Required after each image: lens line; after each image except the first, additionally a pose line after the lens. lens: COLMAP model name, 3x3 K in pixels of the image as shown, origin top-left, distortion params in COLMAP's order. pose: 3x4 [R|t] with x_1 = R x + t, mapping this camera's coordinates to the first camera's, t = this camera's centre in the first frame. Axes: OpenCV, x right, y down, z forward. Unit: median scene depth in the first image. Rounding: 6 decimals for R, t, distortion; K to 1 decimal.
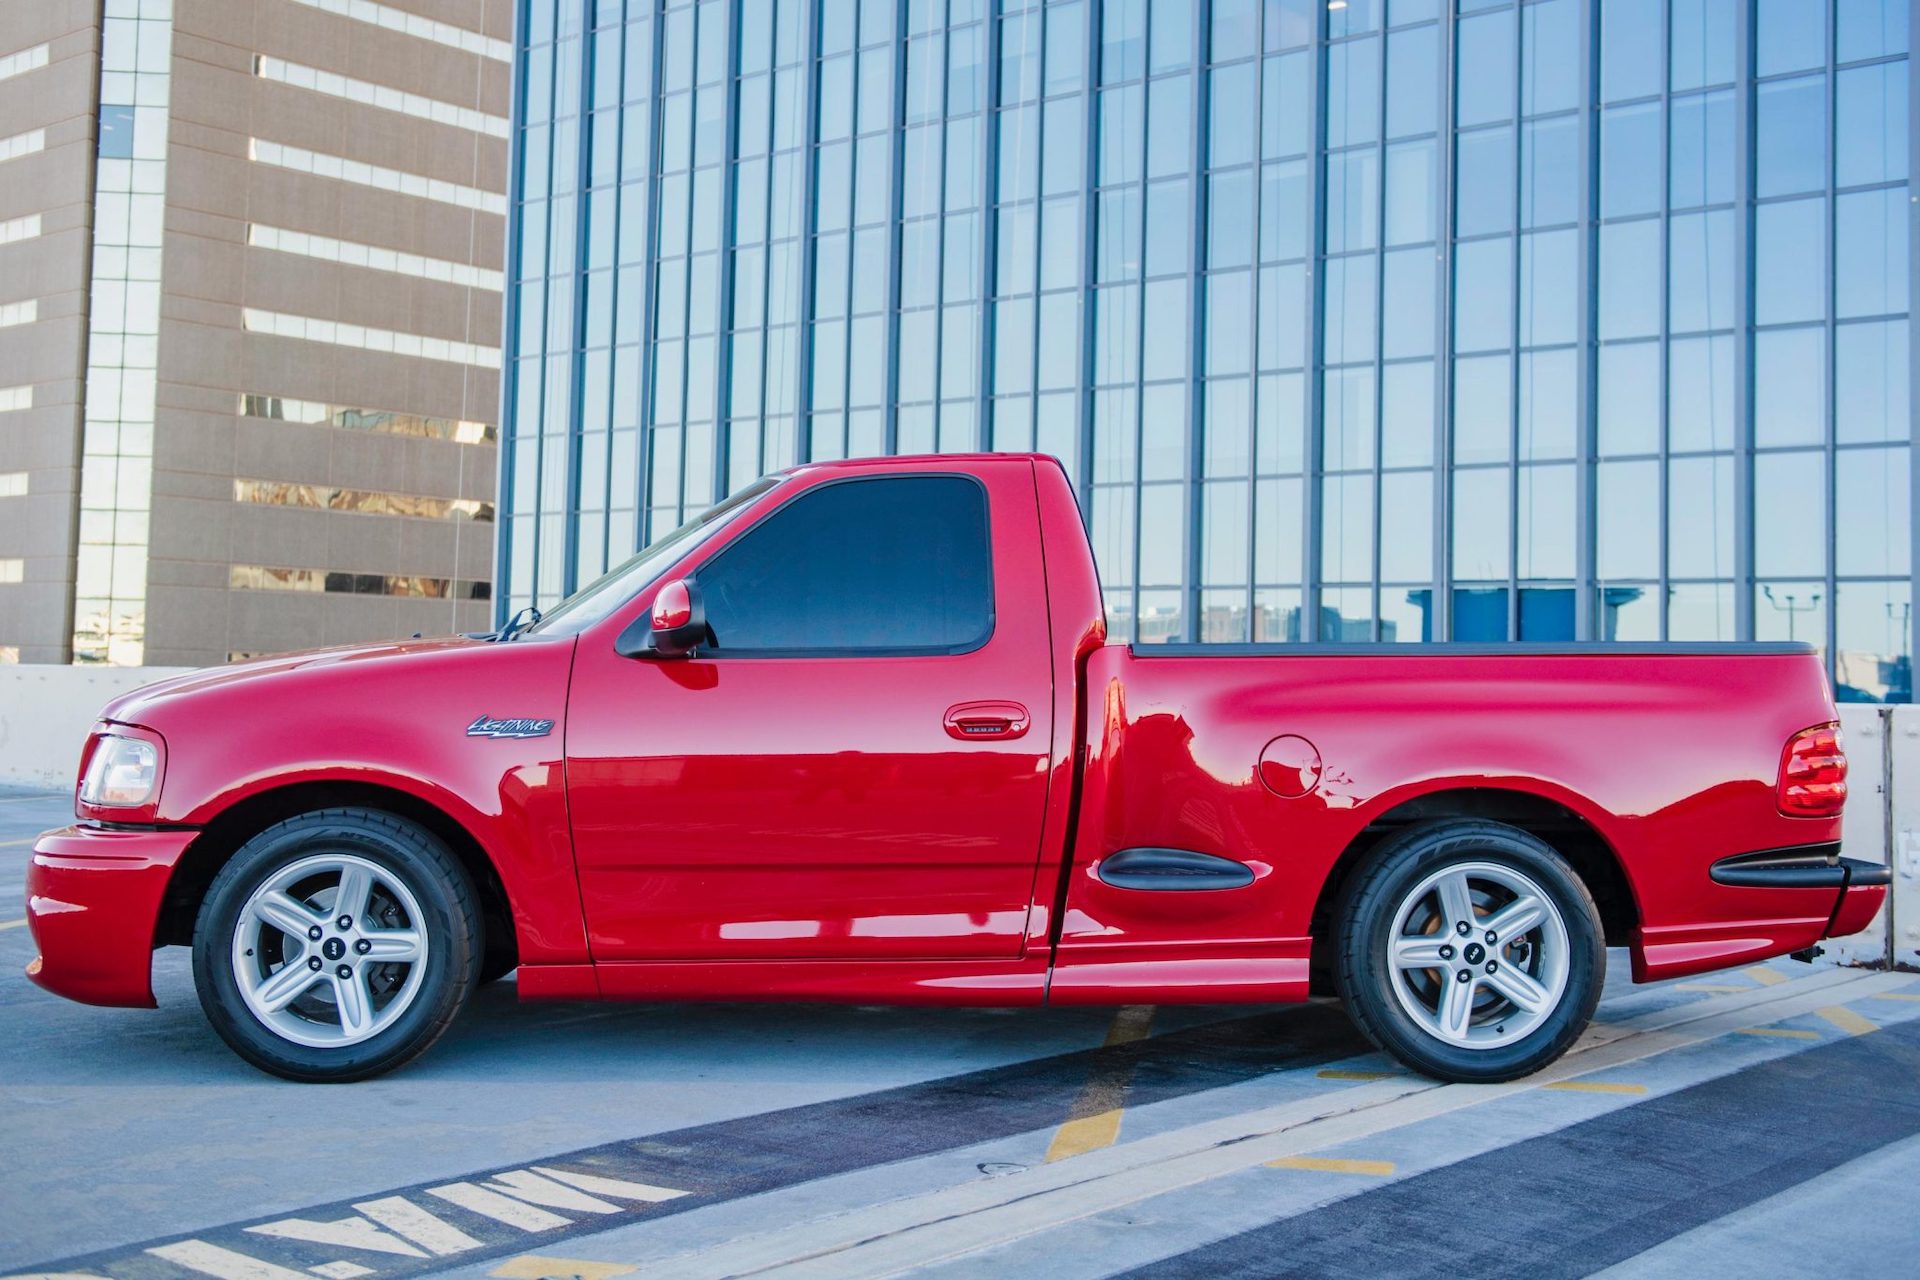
lens RADIAL K [[2199.4, 0, 960.0], [0, 2199.4, 640.0], [0, 0, 1]] dist [0.000578, 0.053861]
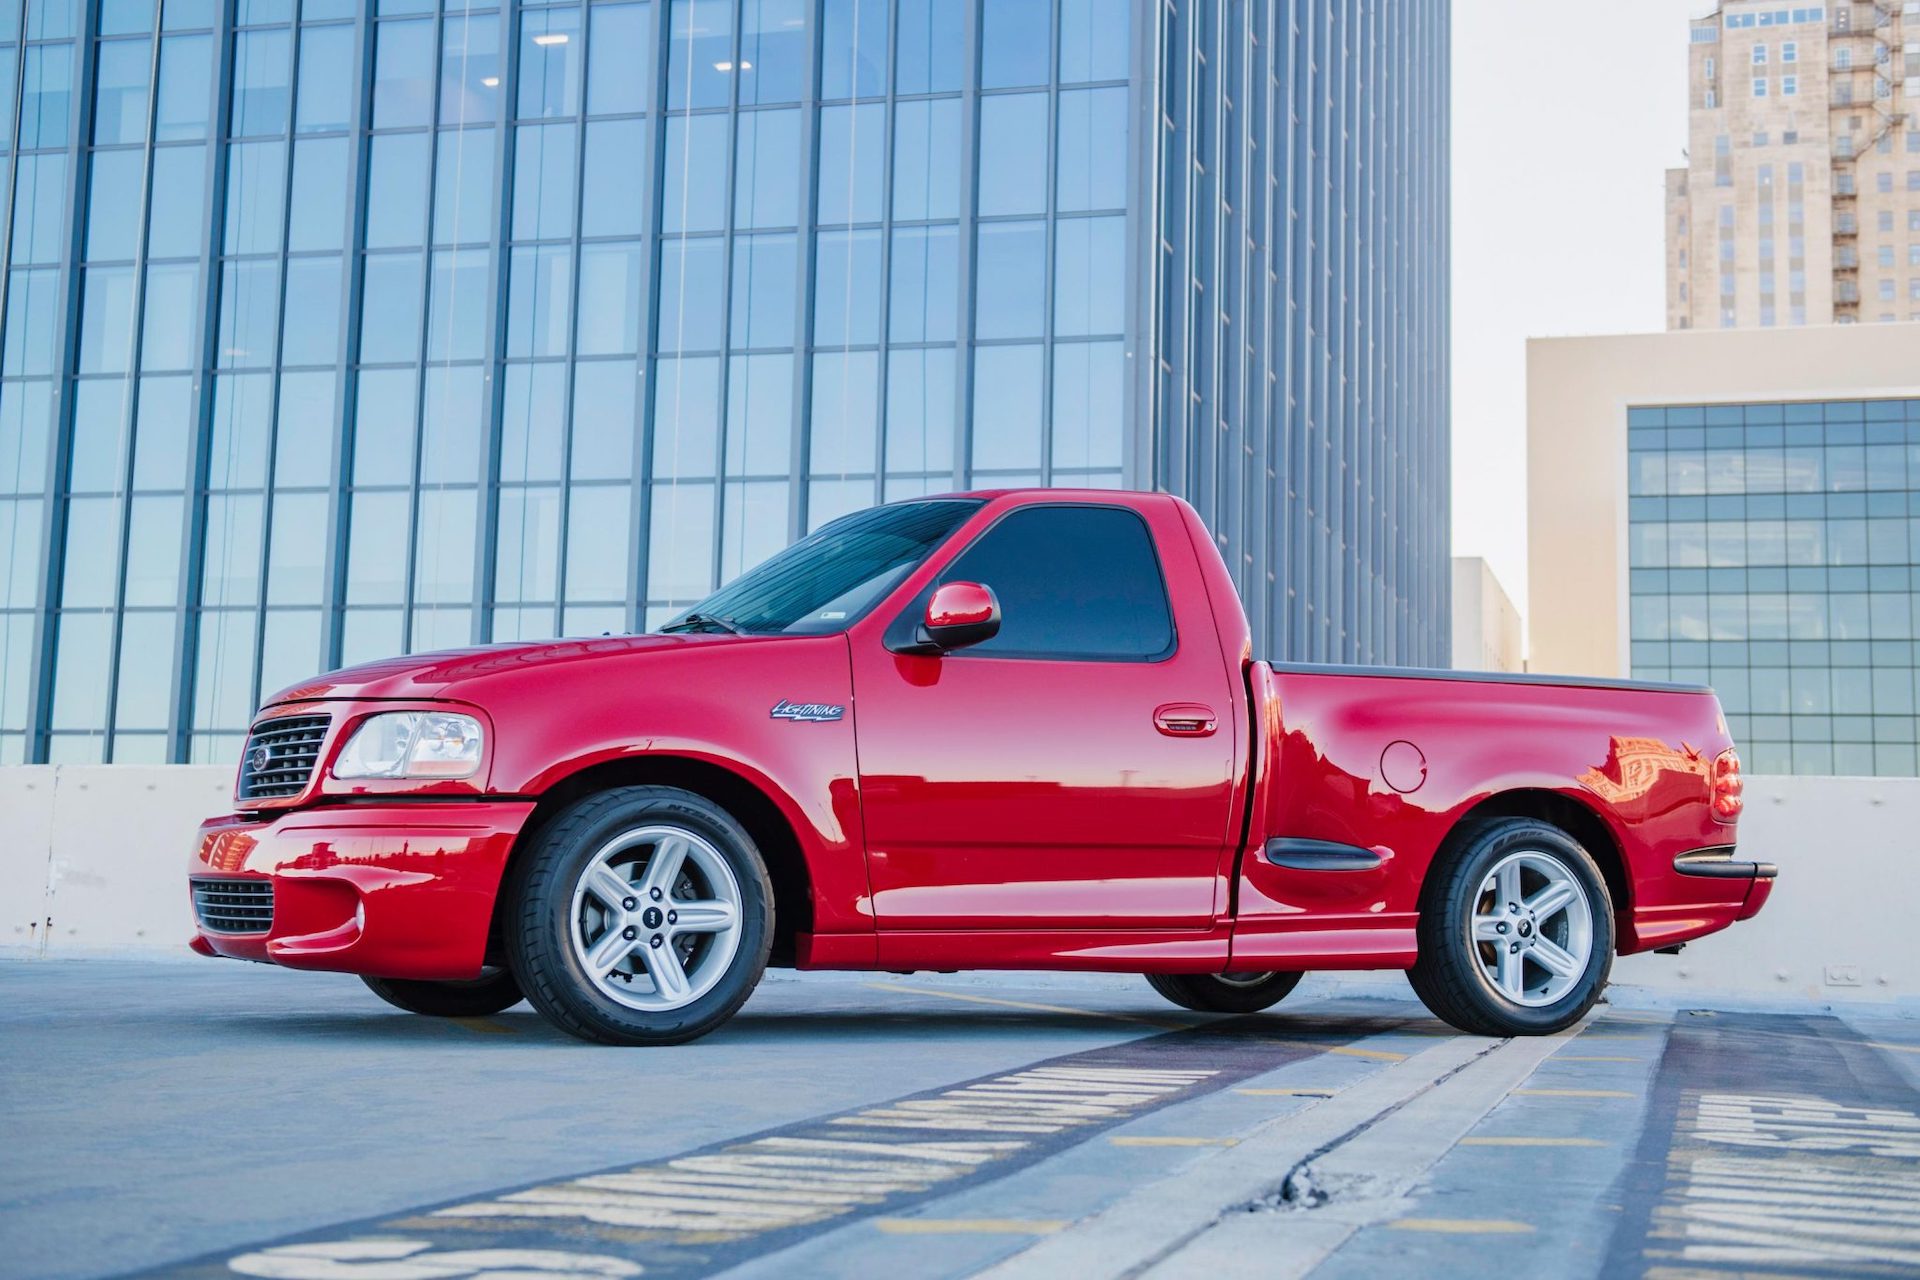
lens RADIAL K [[2608.4, 0, 960.0], [0, 2608.4, 640.0], [0, 0, 1]] dist [0.076640, -0.001977]
pose [[0.913228, 0.041811, 0.405298, -0.634935], [-0.012825, 0.997178, -0.073972, 0.095006], [-0.407247, 0.062355, 0.911187, -0.190518]]
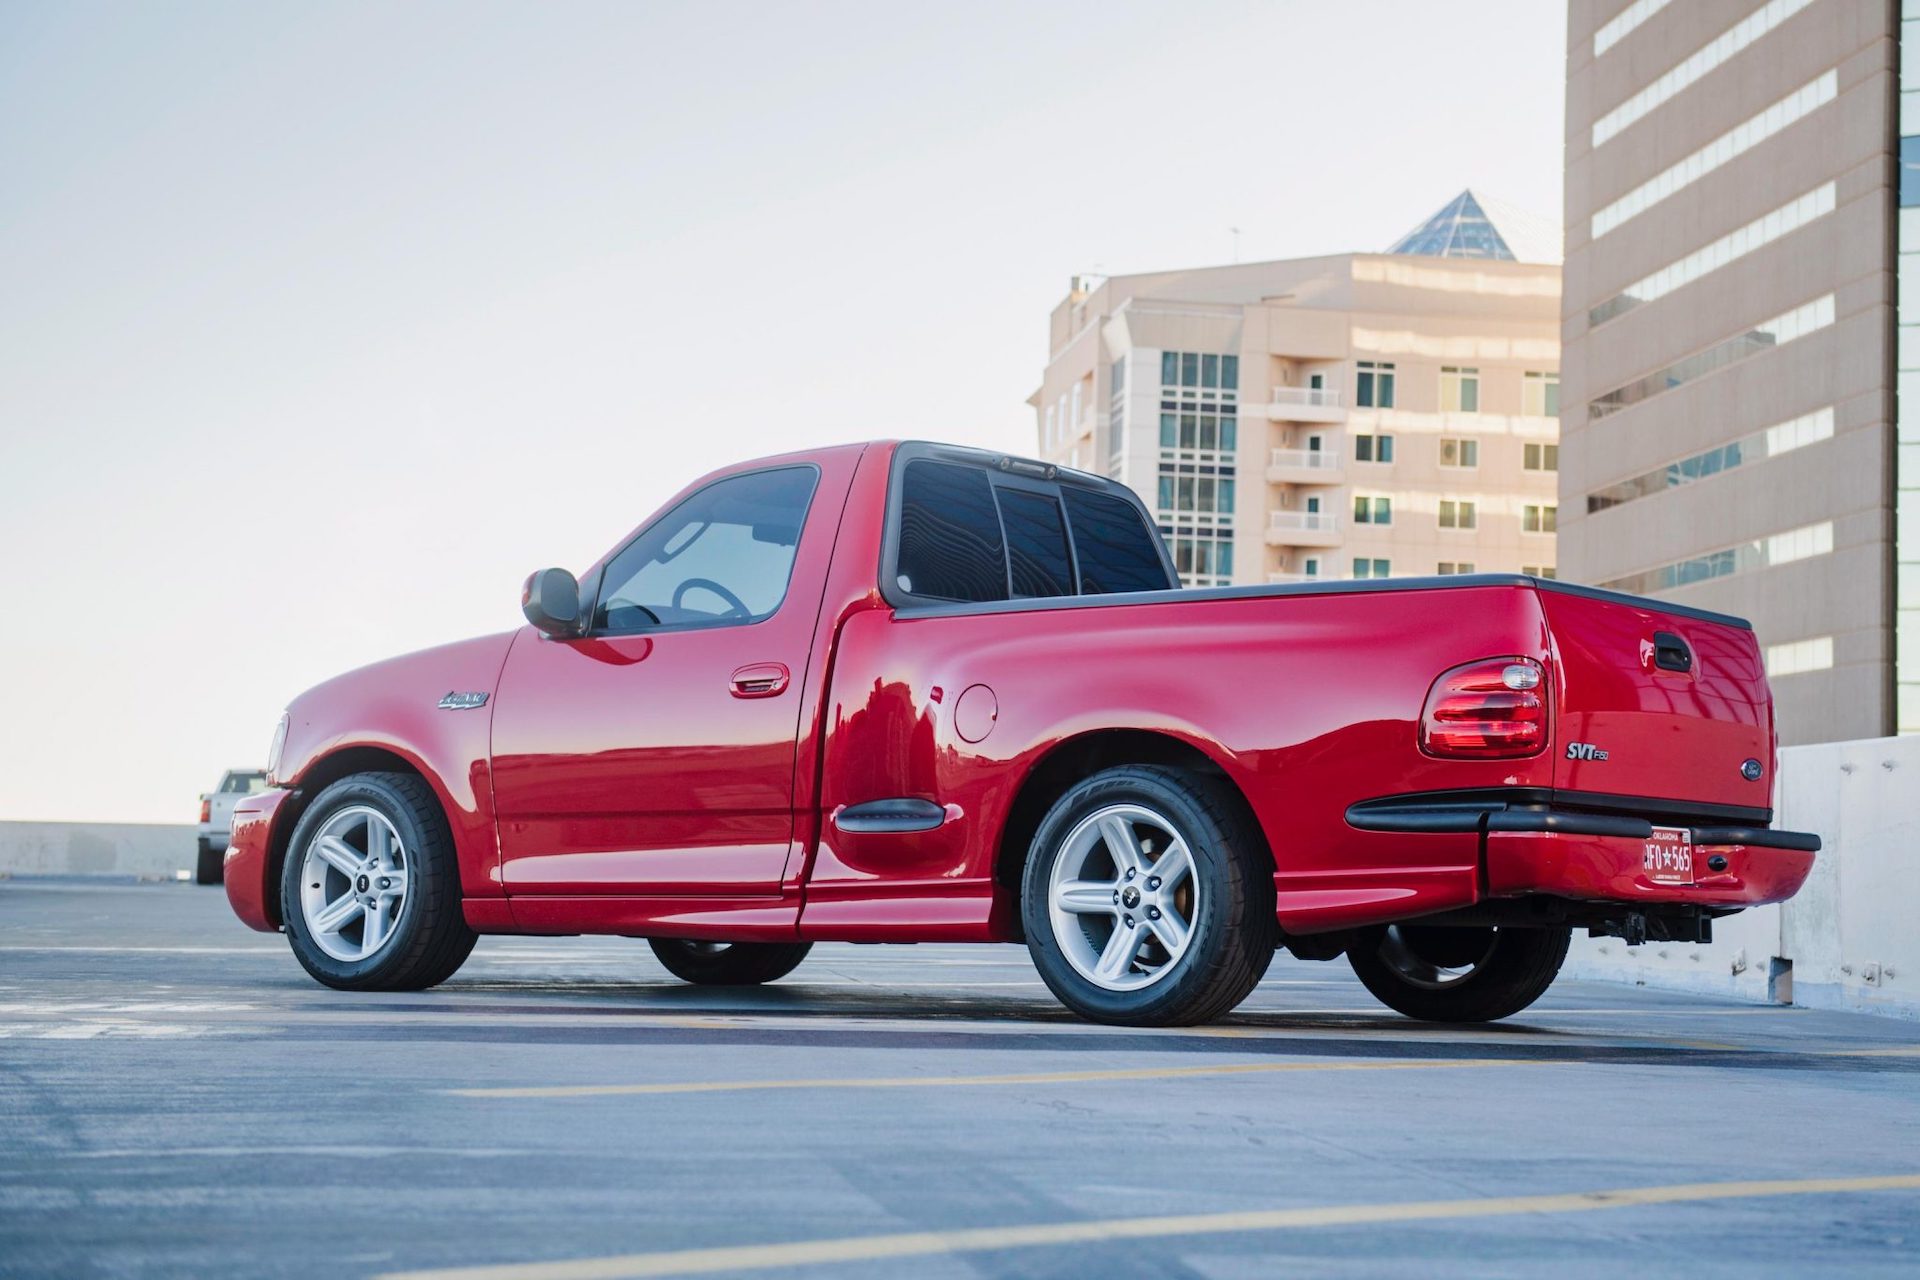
lens RADIAL K [[3230.0, 0, 1022.0], [0, 3230.0, 640.7], [0, 0, 1]] dist [0.045182, 0.113940]
pose [[0.761583, -0.049048, -0.646209, 1.143863], [-0.000827, 0.997058, -0.076652, 0.138269], [0.648067, 0.058912, 0.759301, -0.149679]]
